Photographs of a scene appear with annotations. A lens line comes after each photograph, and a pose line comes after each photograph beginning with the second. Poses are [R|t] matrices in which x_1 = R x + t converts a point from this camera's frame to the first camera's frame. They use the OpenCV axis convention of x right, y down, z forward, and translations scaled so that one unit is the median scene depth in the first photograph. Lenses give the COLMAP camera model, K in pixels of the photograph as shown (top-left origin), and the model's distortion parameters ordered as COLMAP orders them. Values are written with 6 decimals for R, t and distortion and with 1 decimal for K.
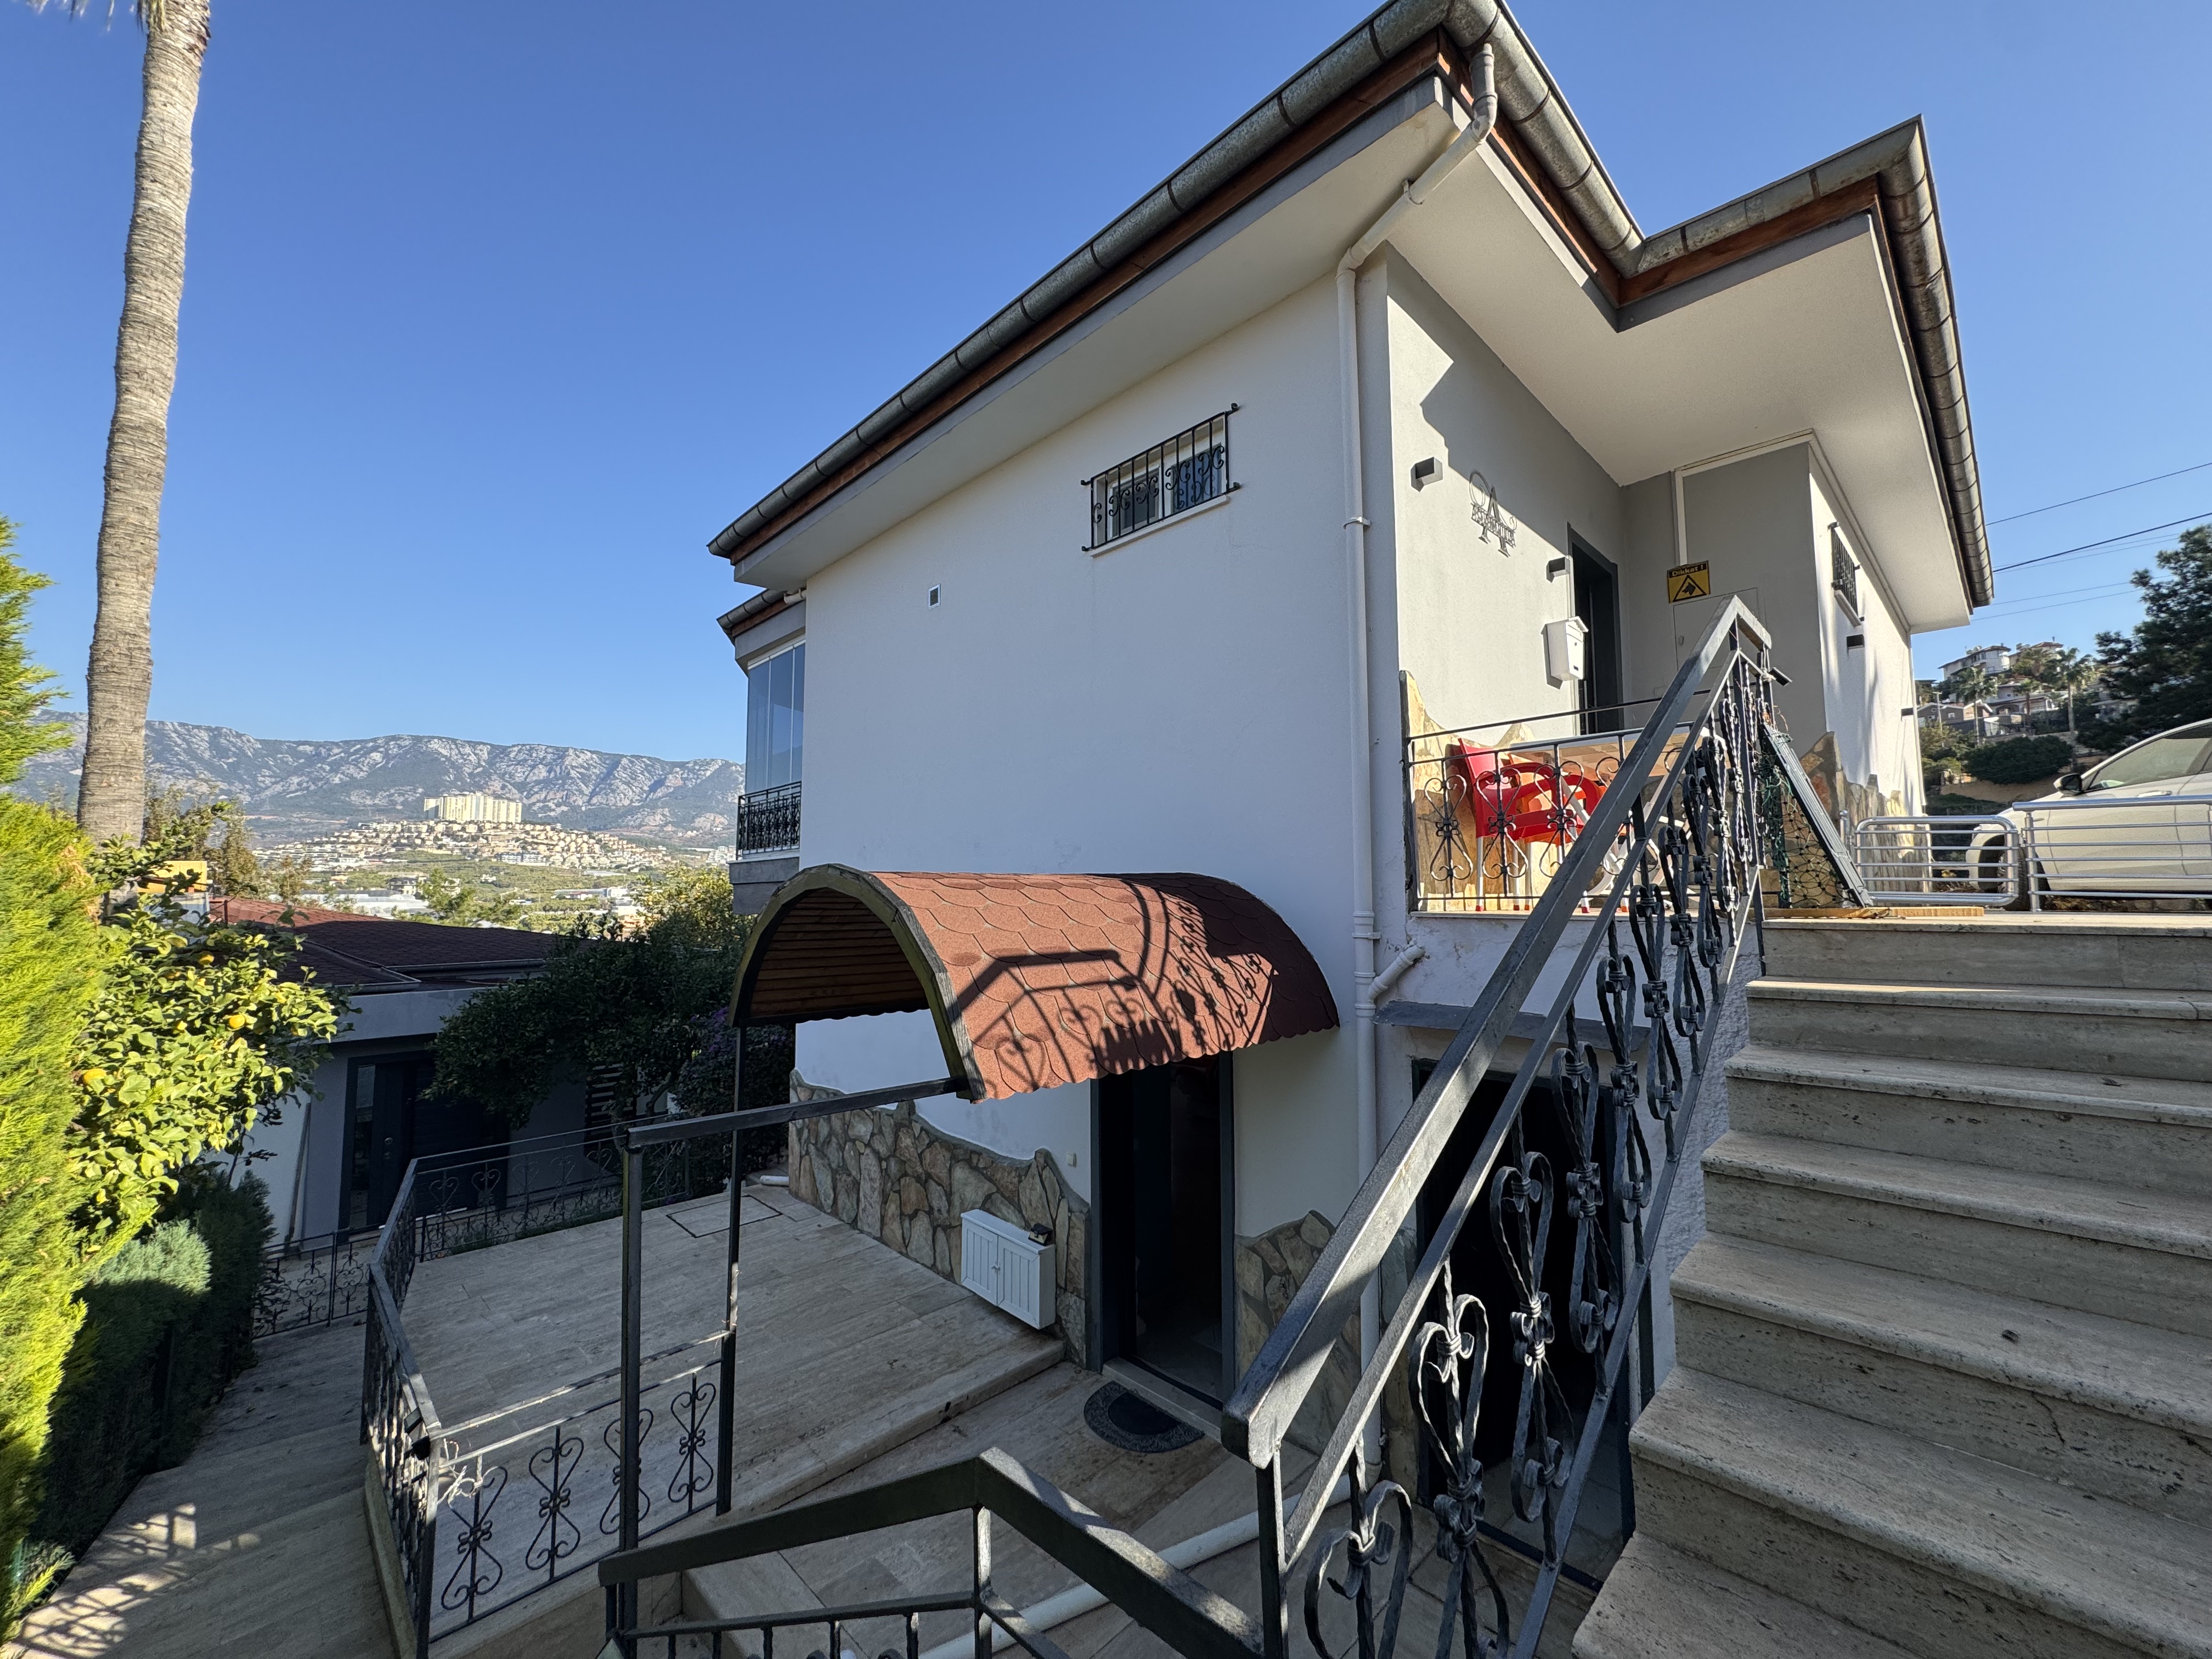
lens RADIAL K [[883.0, 0, 1096.4], [0, 883.0, 834.7], [0, 0, 1]] dist [0.002602, 0.000334]
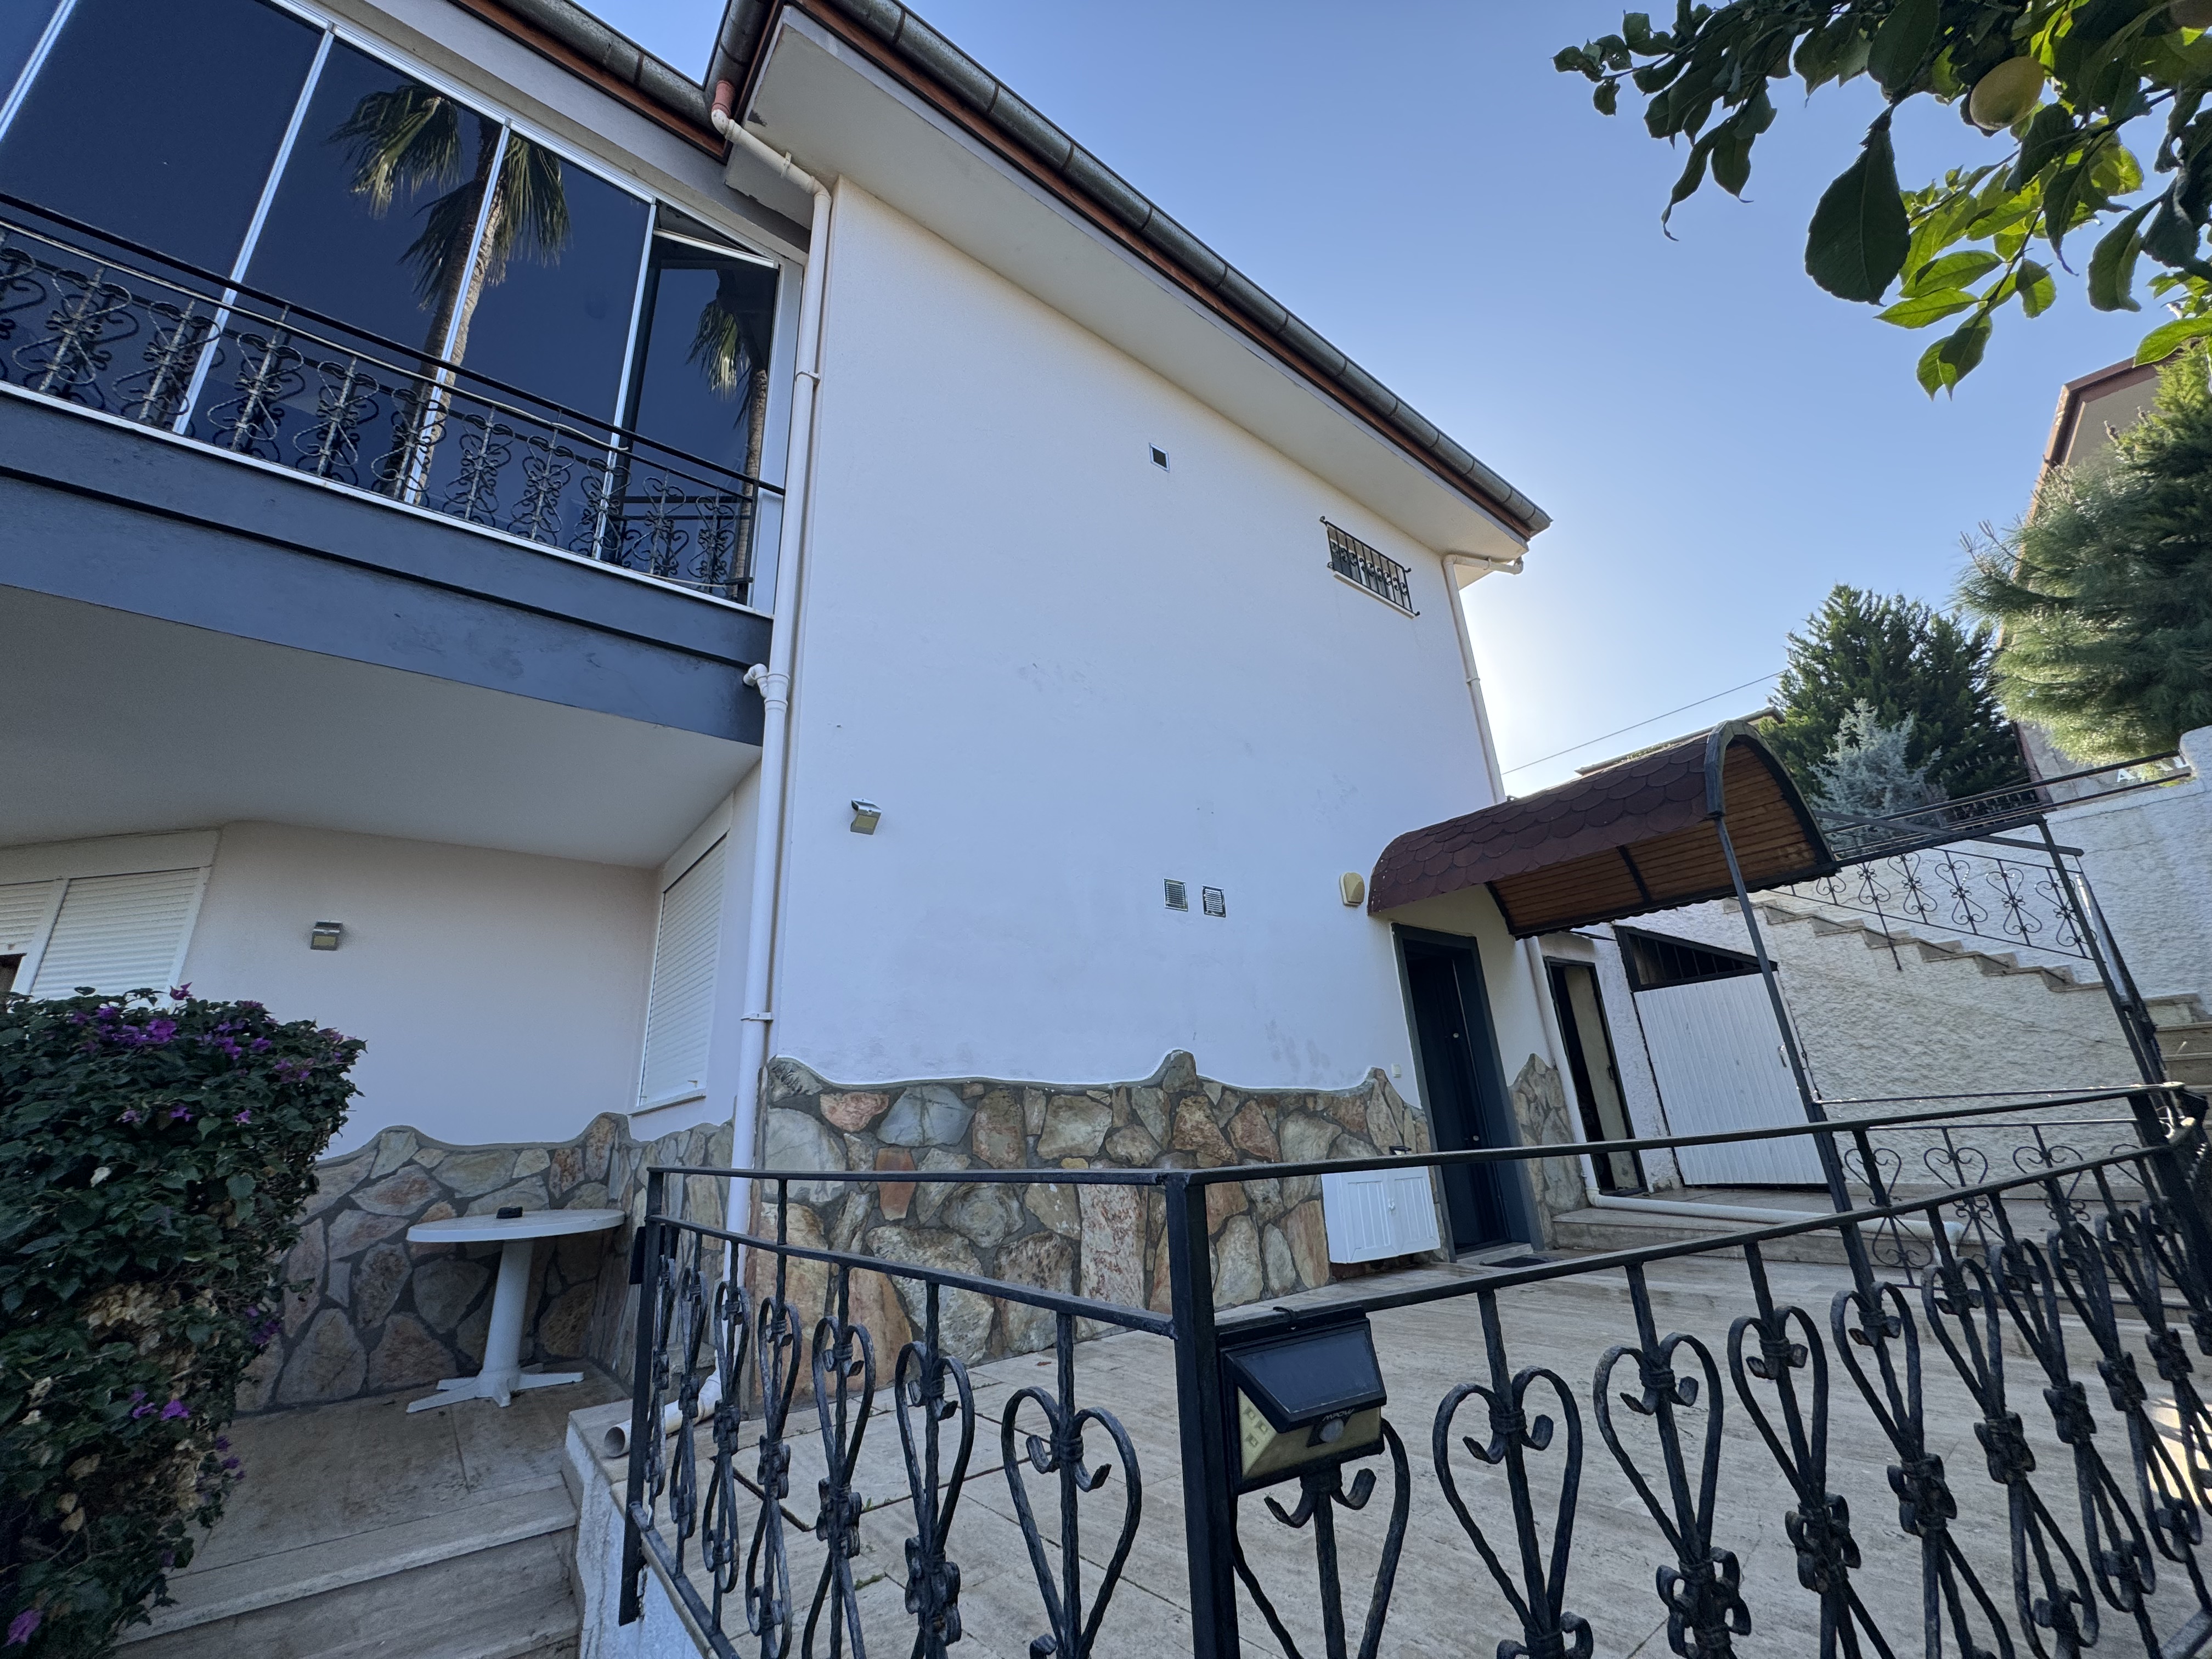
lens RADIAL K [[883.0, 0, 1099.4], [0, 883.0, 817.1], [0, 0, 1]] dist [0.002602, 0.000334]
pose [[0.093931, 0.333729, 0.937978, -0.931161], [-0.026832, 0.942649, -0.332704, 0.368685], [-0.995217, 0.006083, 0.097499, 1.039626]]
